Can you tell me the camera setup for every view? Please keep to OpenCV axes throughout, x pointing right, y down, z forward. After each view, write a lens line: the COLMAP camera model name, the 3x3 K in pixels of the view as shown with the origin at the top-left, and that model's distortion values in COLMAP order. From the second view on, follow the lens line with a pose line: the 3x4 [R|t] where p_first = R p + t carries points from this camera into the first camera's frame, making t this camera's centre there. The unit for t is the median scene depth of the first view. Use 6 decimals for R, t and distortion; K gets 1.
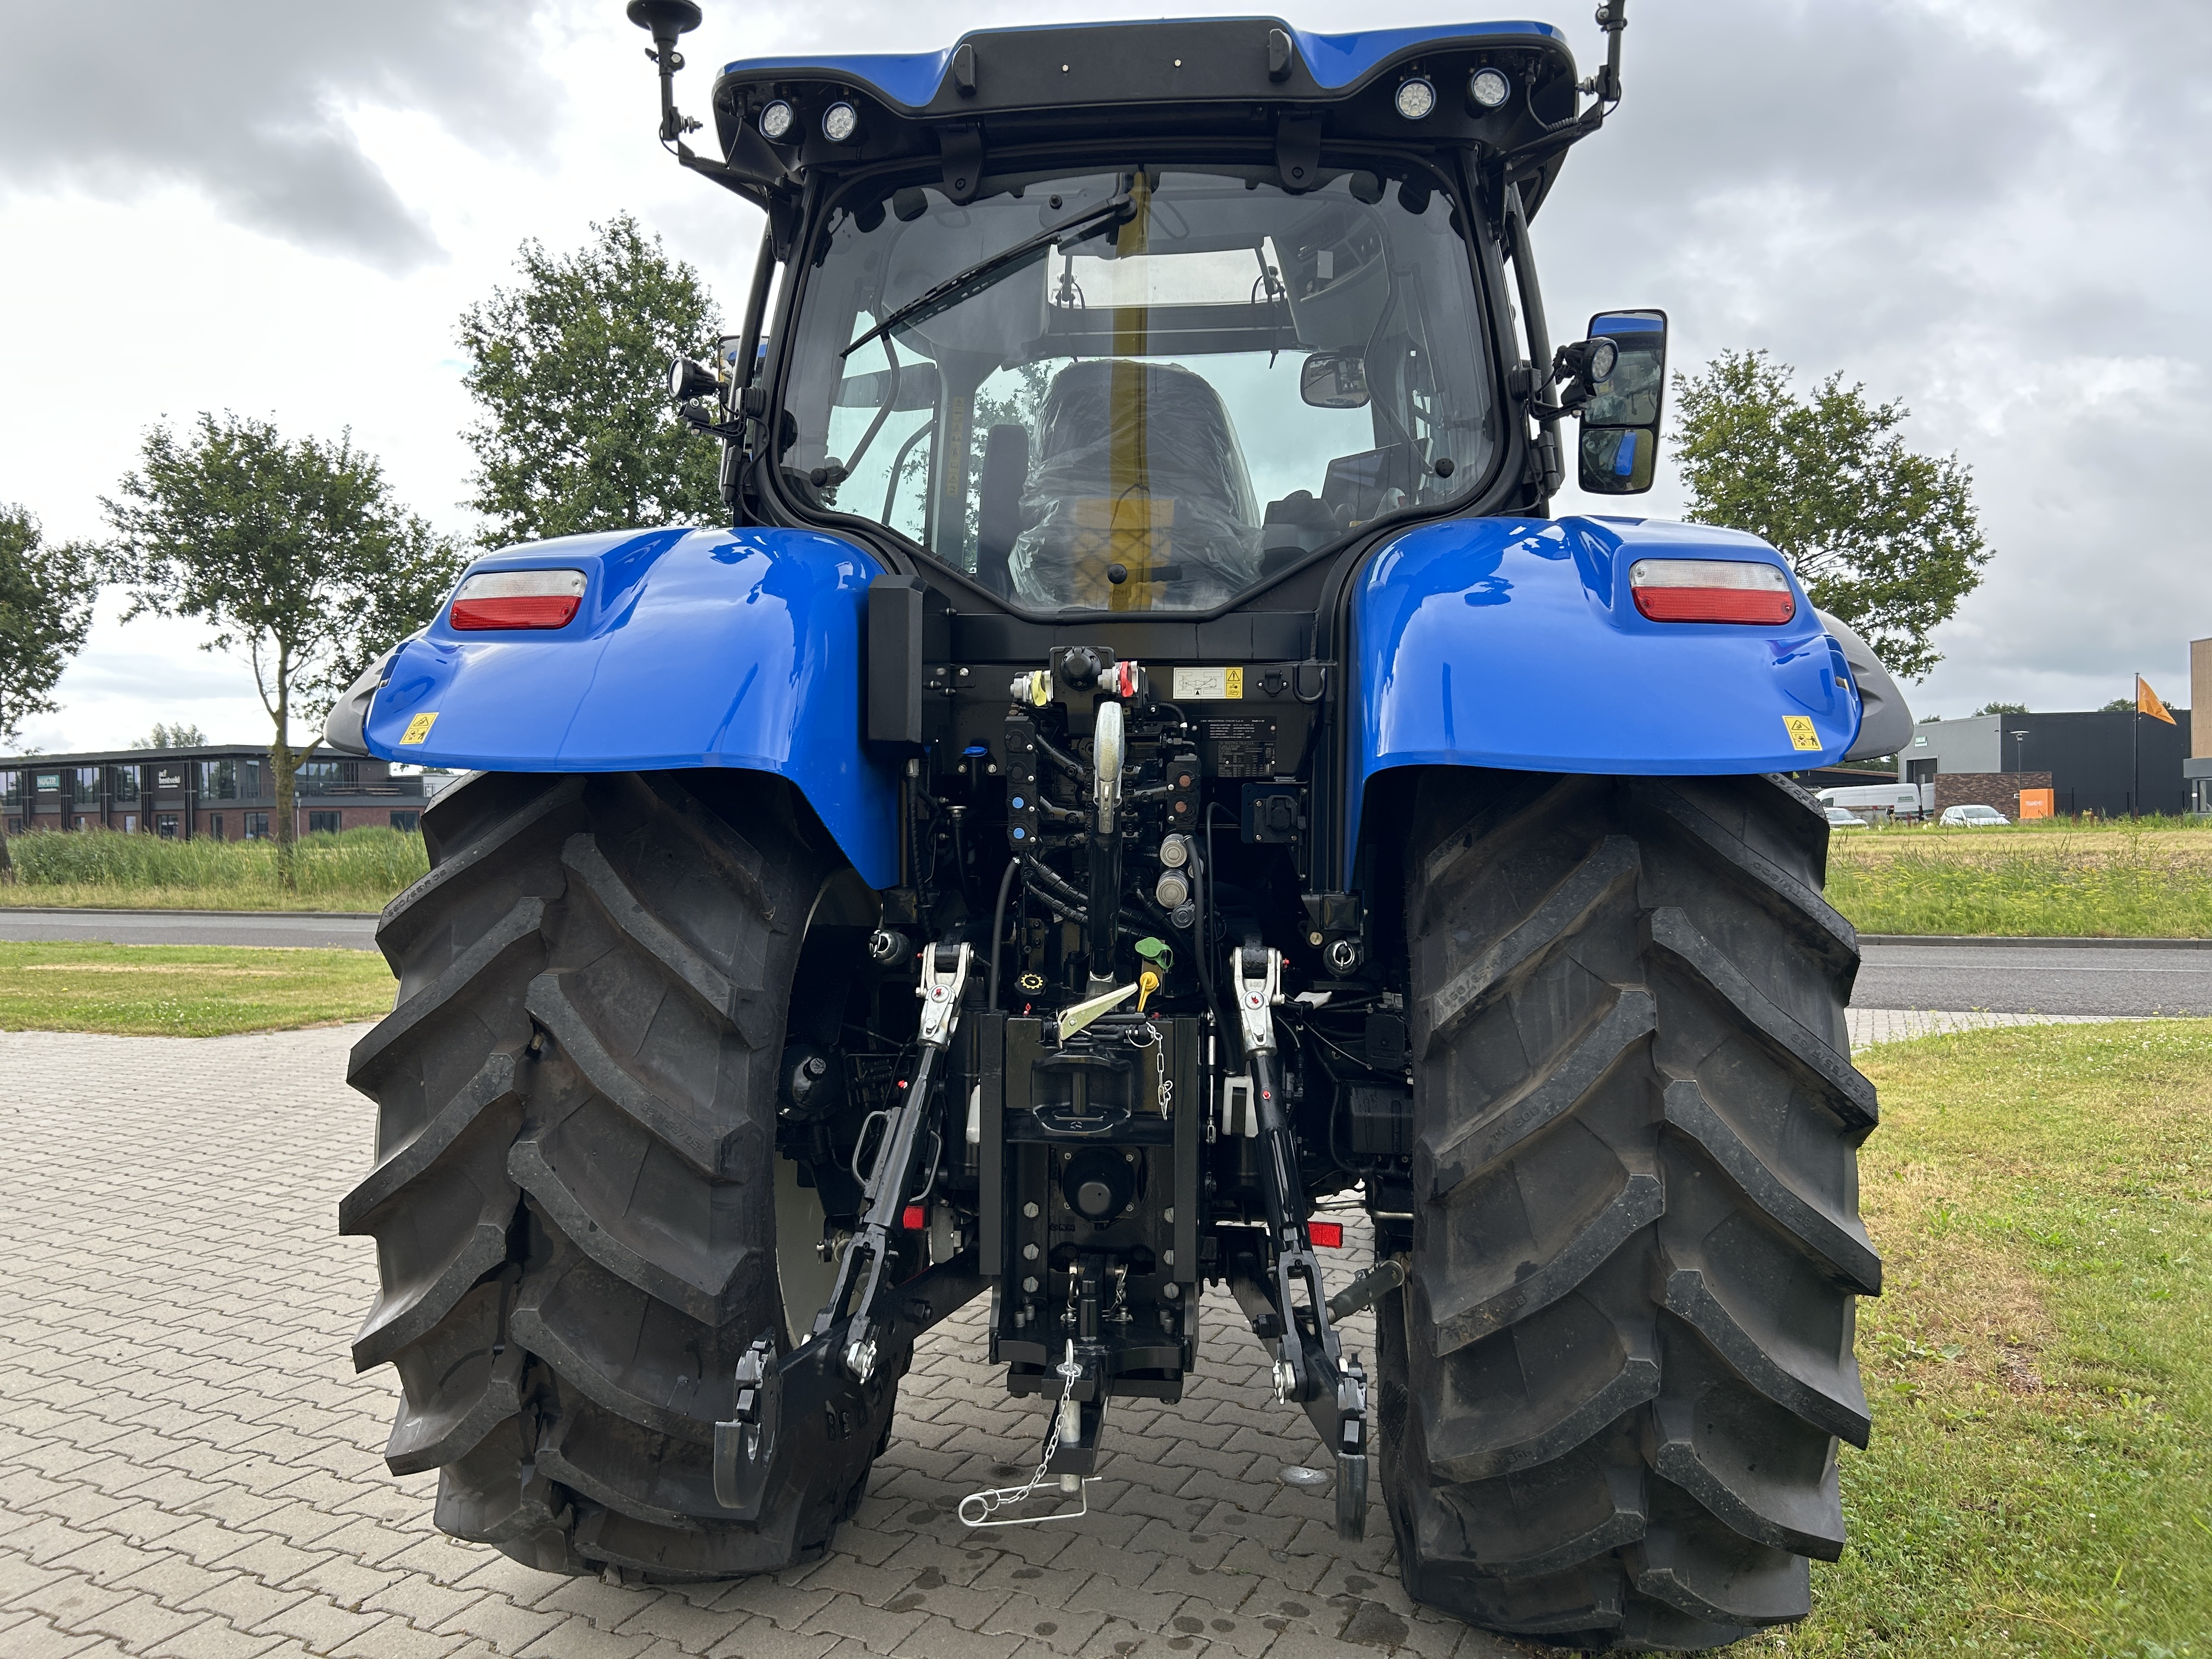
lens RADIAL K [[1662.9, 0, 1135.8], [0, 1662.9, 879.9], [0, 0, 1]] dist [0.046504, -0.051782]
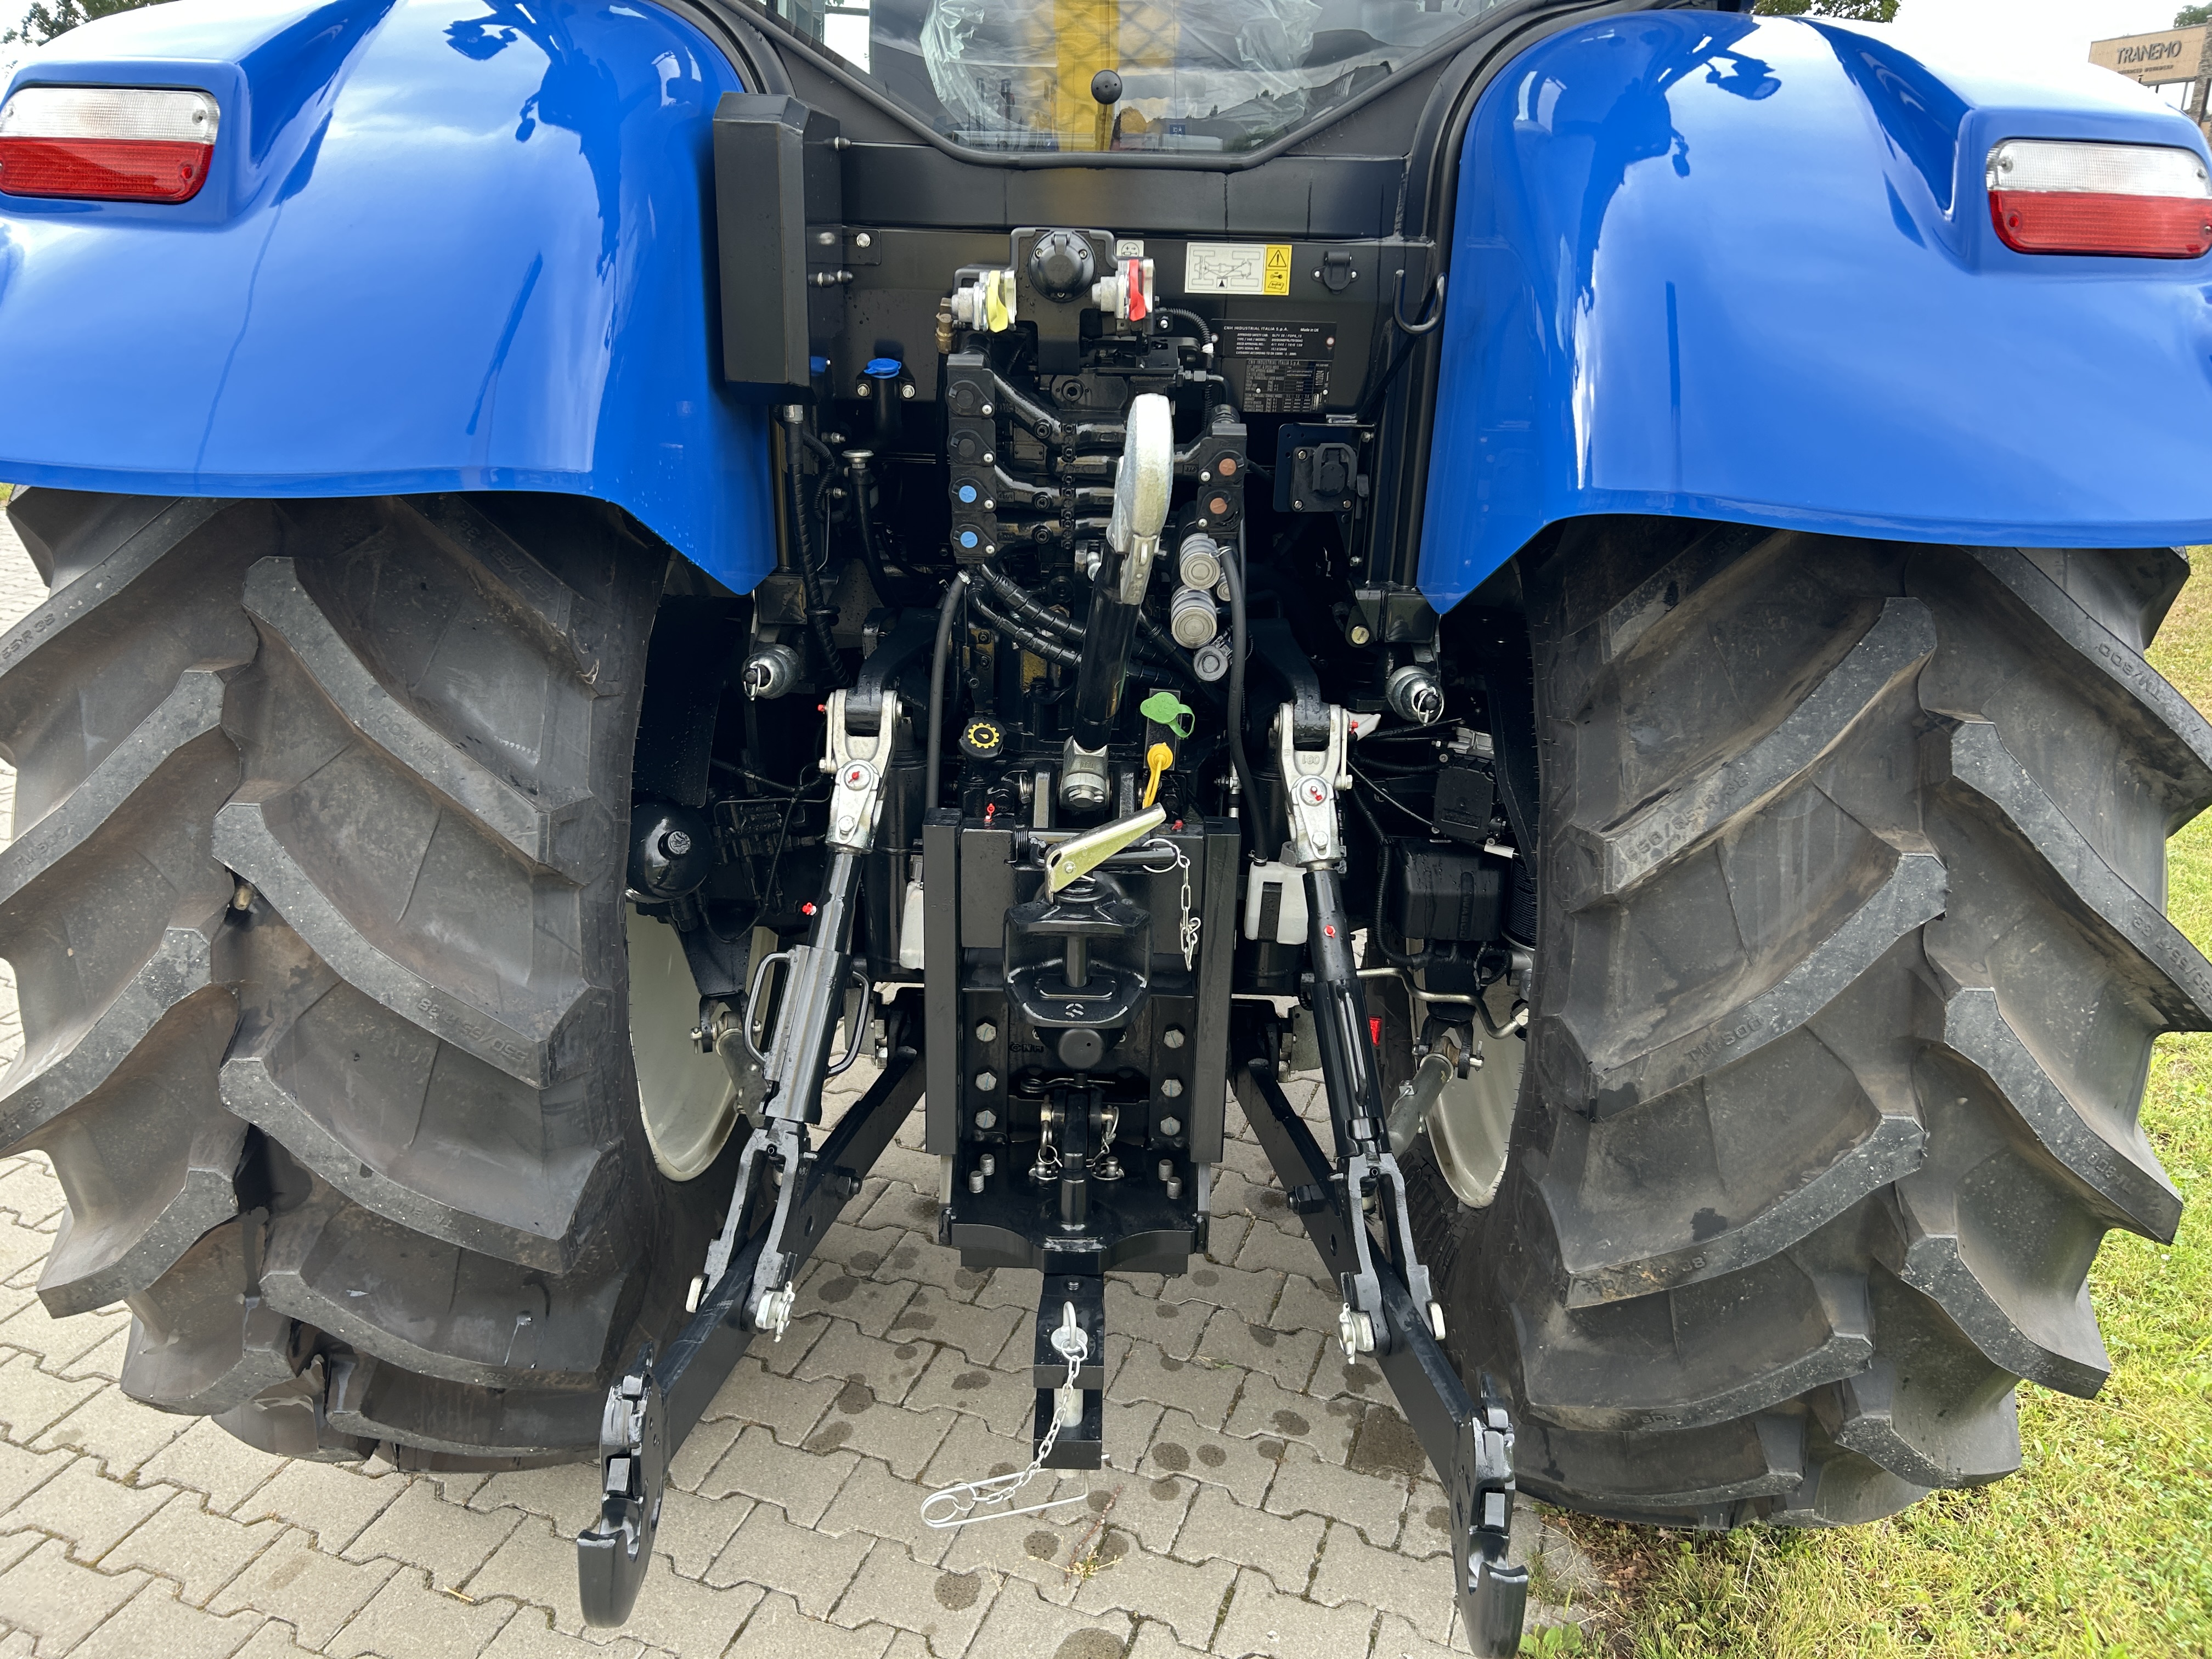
lens RADIAL K [[1662.9, 0, 1122.3], [0, 1662.9, 845.9], [0, 0, 1]] dist [0.046504, -0.051782]
pose [[0.996502, -0.008123, 0.083173, -0.068030], [-0.018869, 0.947692, 0.318628, -0.128222], [-0.081411, -0.319083, 0.944224, 0.344112]]
